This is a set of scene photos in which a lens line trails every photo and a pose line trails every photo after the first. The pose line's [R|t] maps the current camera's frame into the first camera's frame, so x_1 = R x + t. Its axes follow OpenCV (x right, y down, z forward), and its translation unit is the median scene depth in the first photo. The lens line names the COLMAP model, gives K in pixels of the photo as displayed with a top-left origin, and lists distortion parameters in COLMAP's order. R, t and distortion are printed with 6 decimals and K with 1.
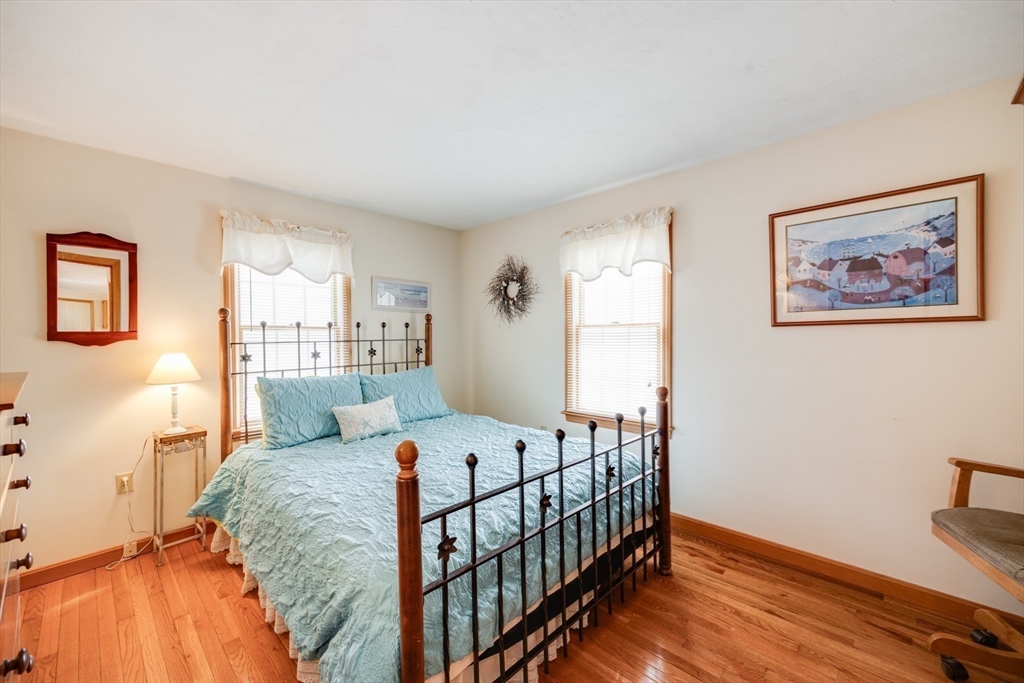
lens RADIAL K [[408.8, 0, 517.7], [0, 408.8, 338.4], [0, 0, 1]] dist [0.012064, -0.000300]
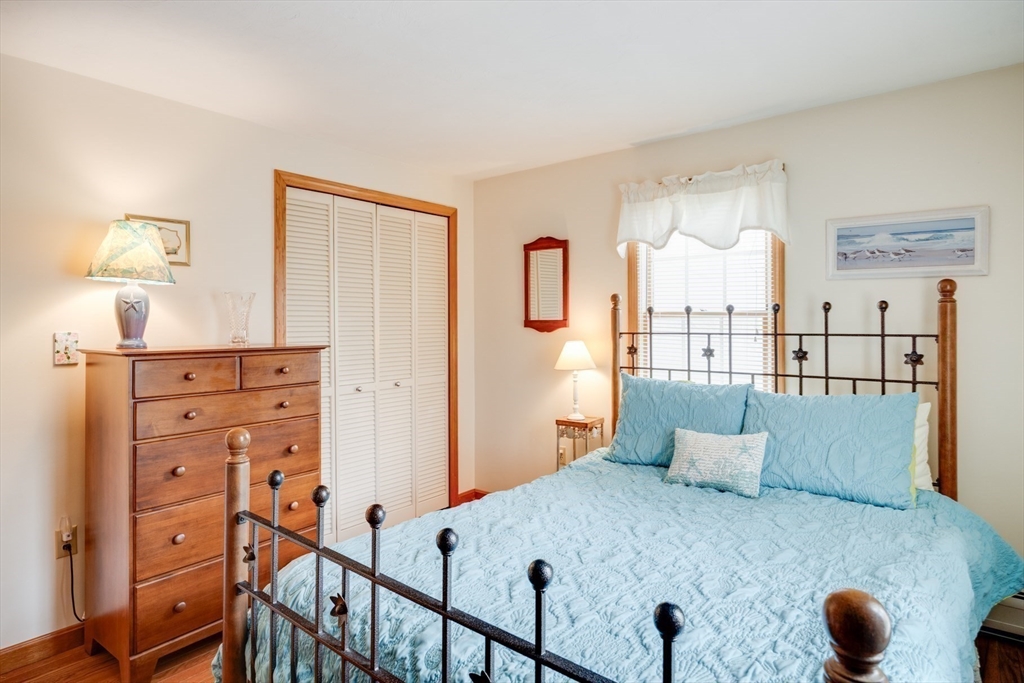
lens RADIAL K [[544.1, 0, 521.2], [0, 544.1, 330.5], [0, 0, 1]] dist [0.014766, -0.001050]
pose [[0.118181, 0.015976, -0.992864, 0.402803], [-0.014763, 0.999788, 0.014330, -0.006155], [0.992882, 0.012964, 0.118392, 0.579297]]
